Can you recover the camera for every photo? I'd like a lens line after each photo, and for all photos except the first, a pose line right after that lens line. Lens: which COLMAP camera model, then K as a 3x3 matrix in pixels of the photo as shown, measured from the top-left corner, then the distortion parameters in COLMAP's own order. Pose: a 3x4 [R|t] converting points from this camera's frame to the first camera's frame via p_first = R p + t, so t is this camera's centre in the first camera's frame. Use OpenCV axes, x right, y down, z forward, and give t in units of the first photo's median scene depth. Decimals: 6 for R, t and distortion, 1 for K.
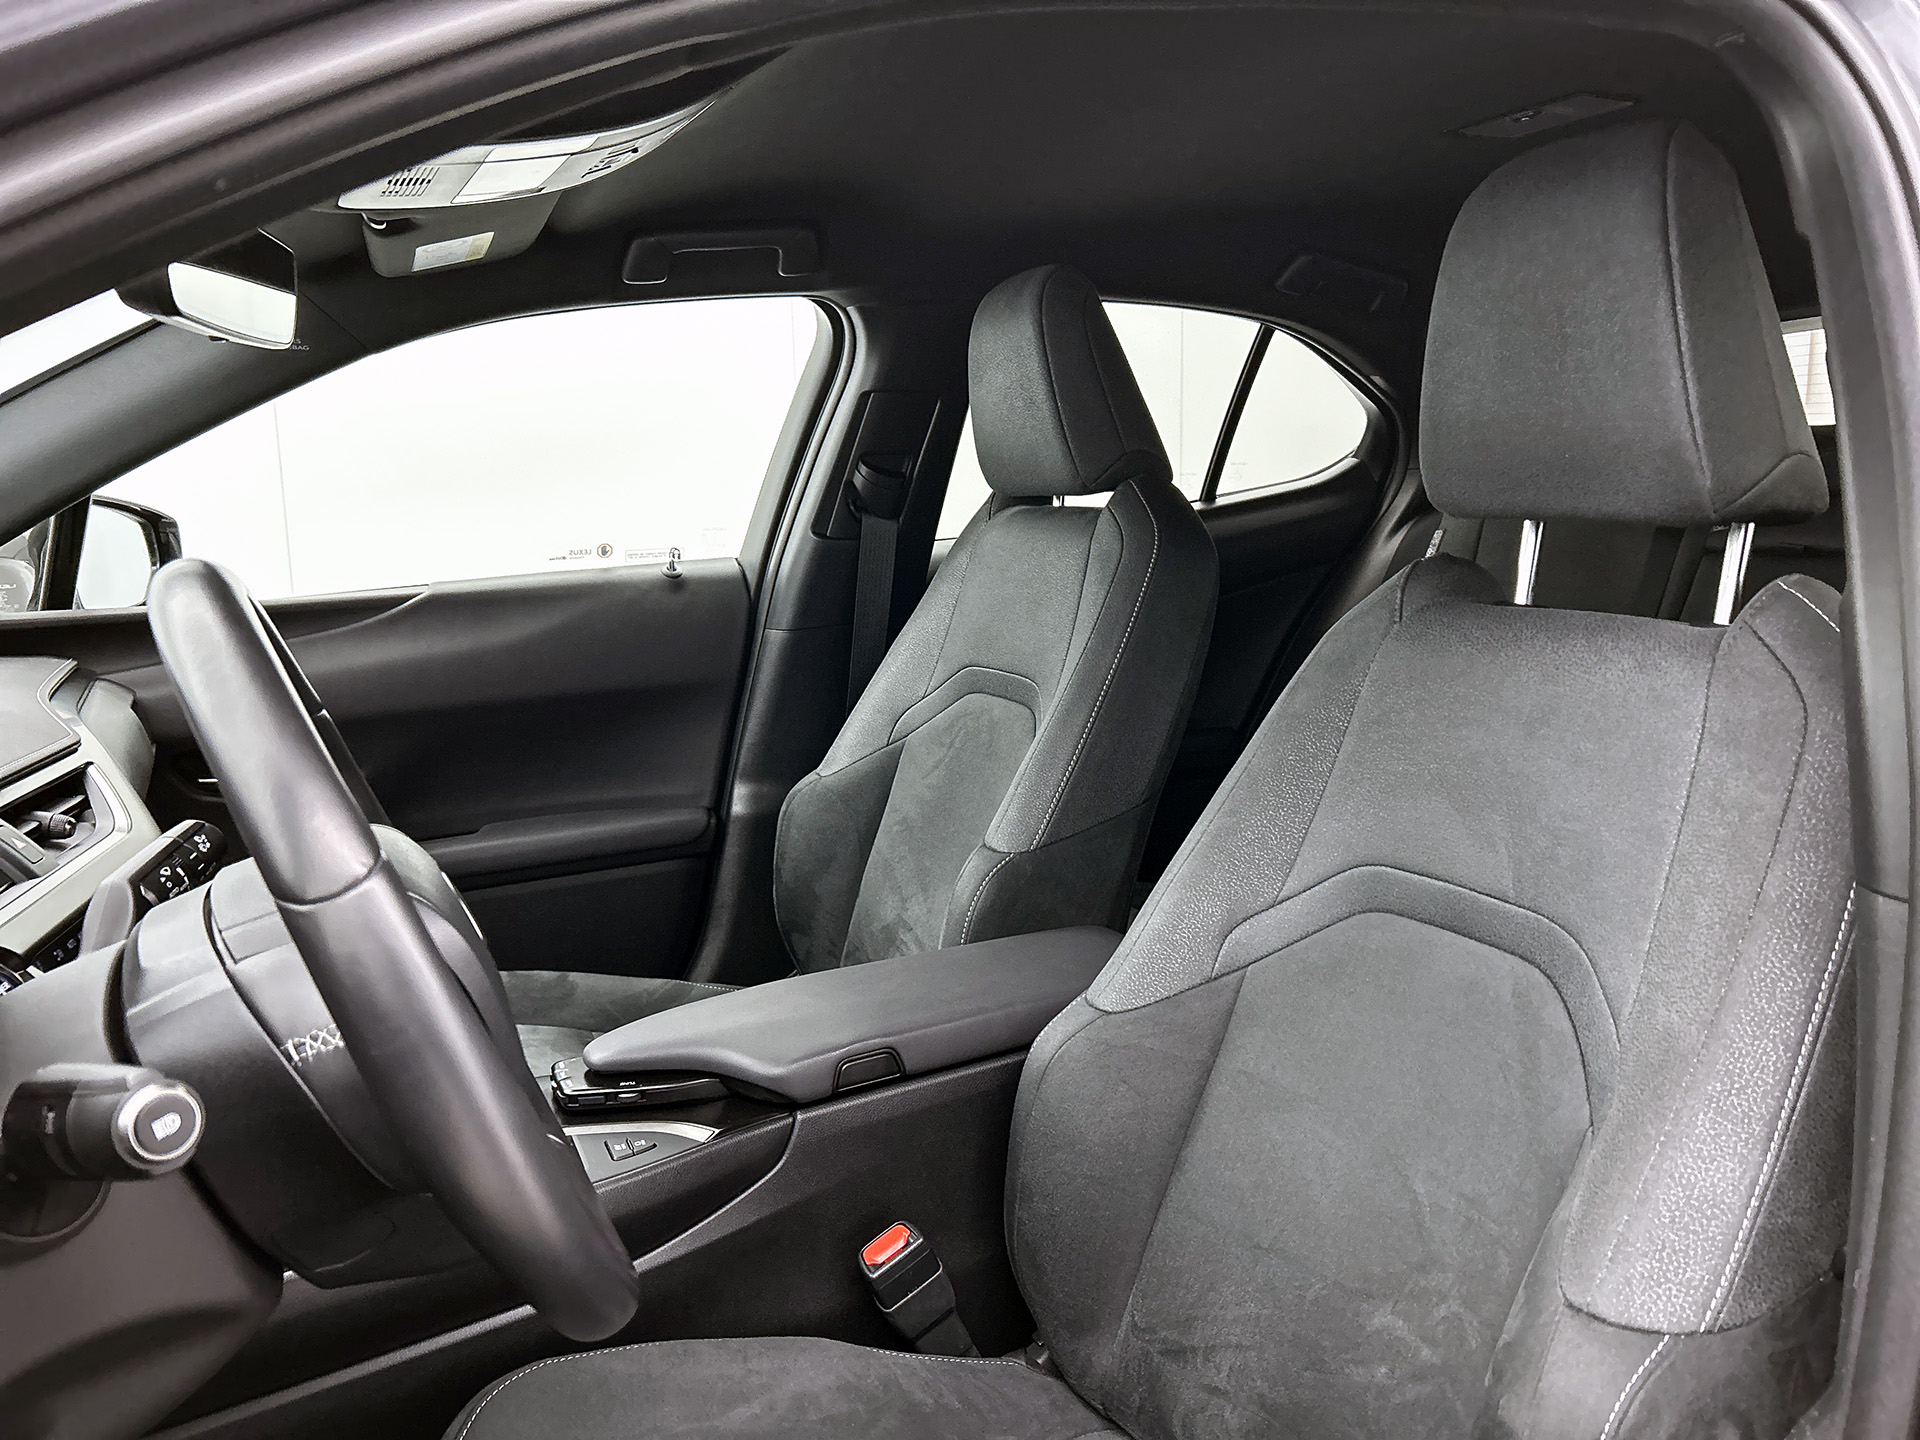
lens RADIAL K [[1450.8, 0, 977.9], [0, 1450.8, 715.7], [0, 0, 1]] dist [0.059478, -0.084794]
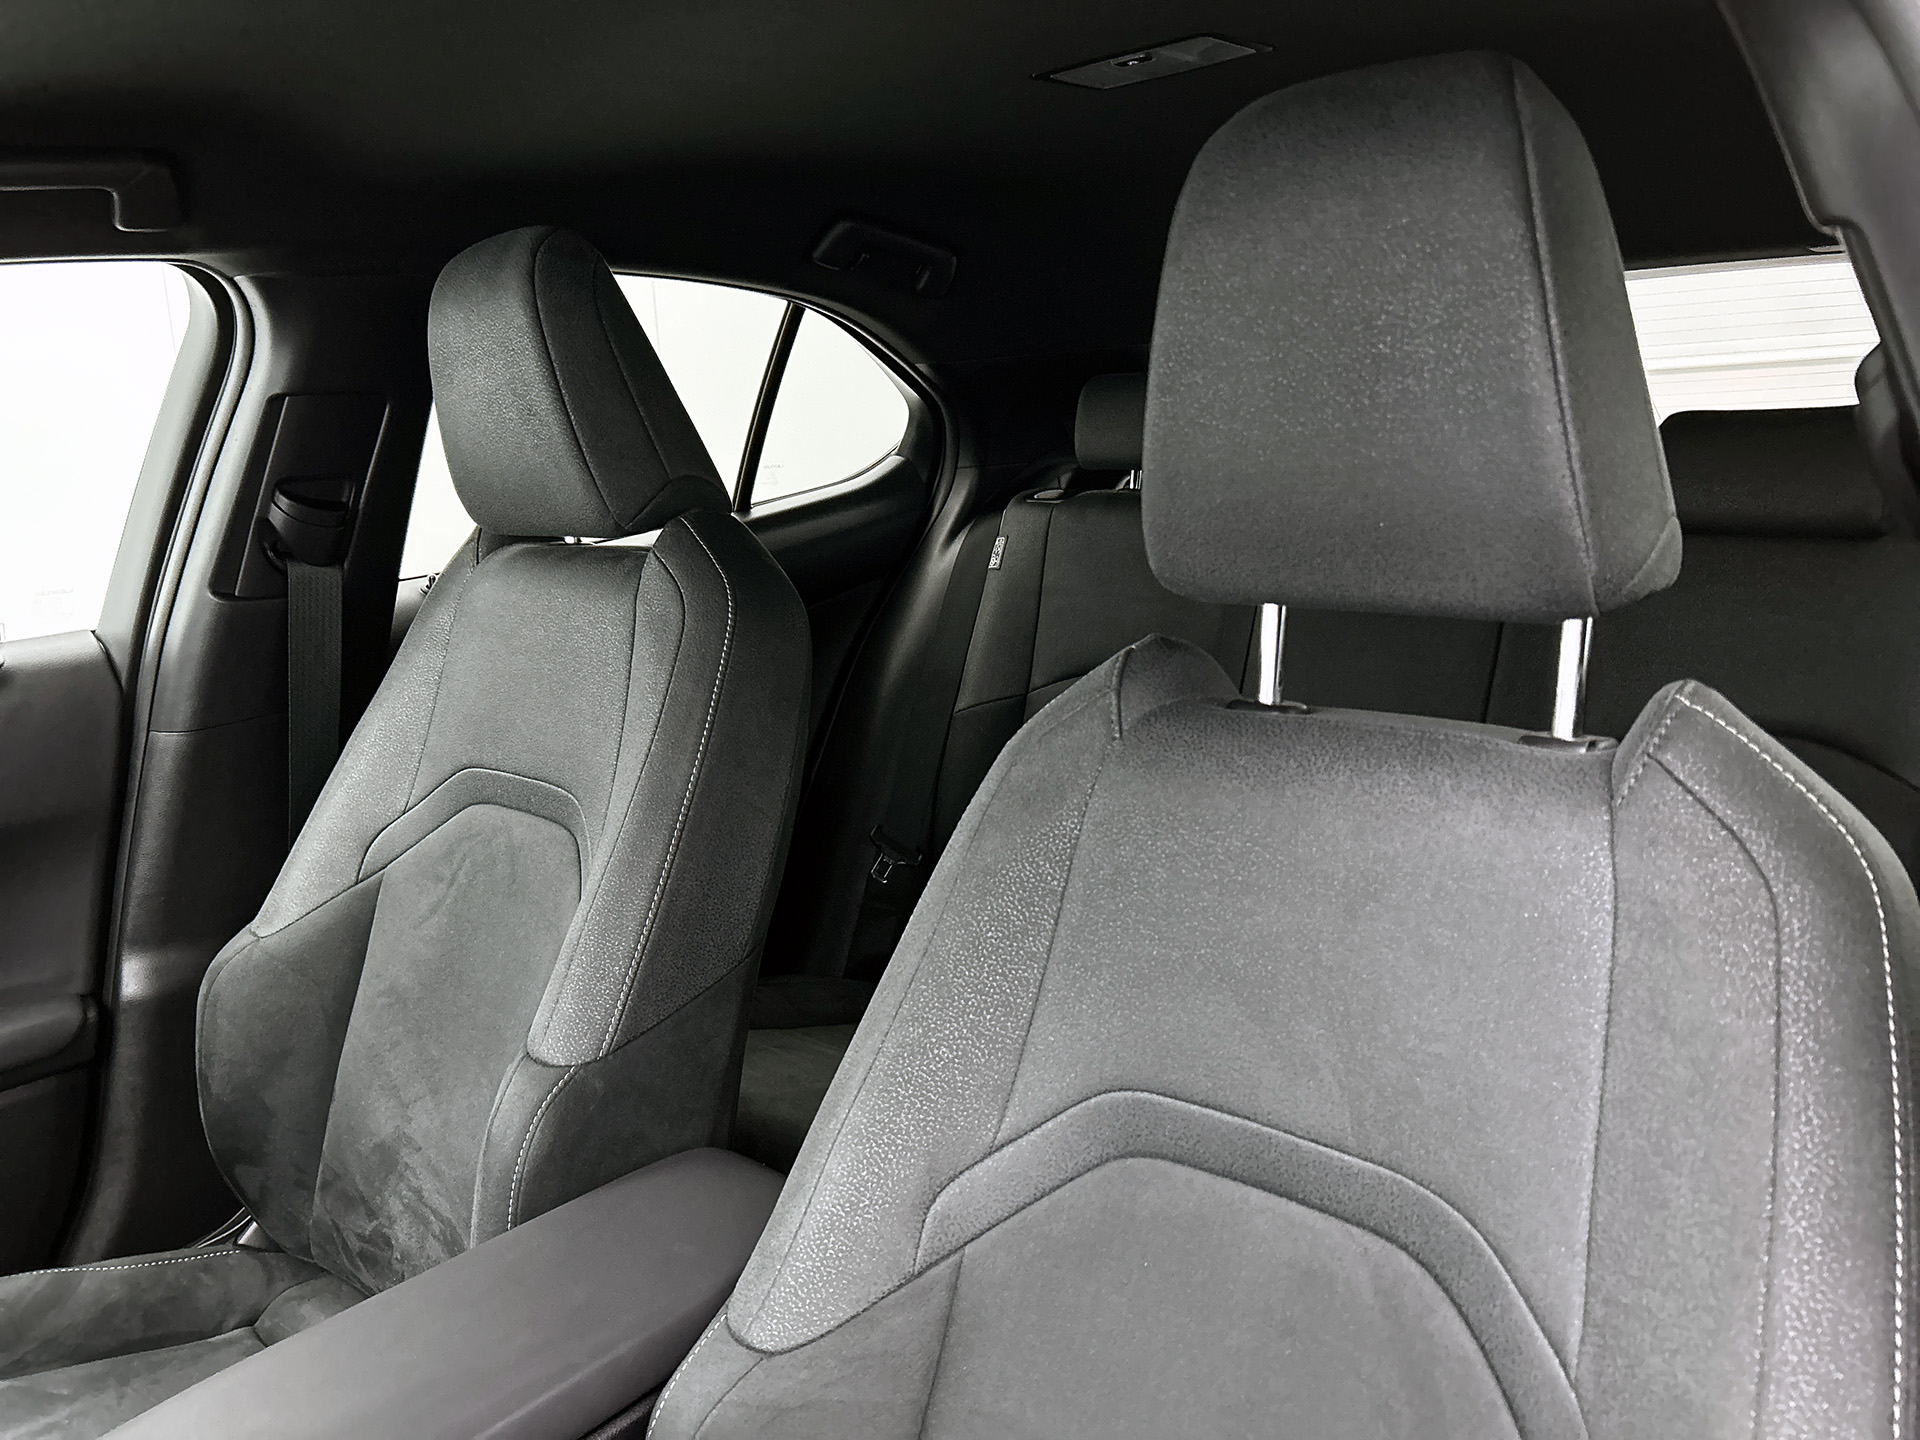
lens RADIAL K [[1450.8, 0, 977.9], [0, 1450.8, 715.7], [0, 0, 1]] dist [0.059478, -0.084794]
pose [[0.934859, -0.087118, 0.344165, -0.018041], [0.078600, 0.996157, 0.038652, -0.072252], [-0.346210, -0.009083, 0.938113, 0.227061]]
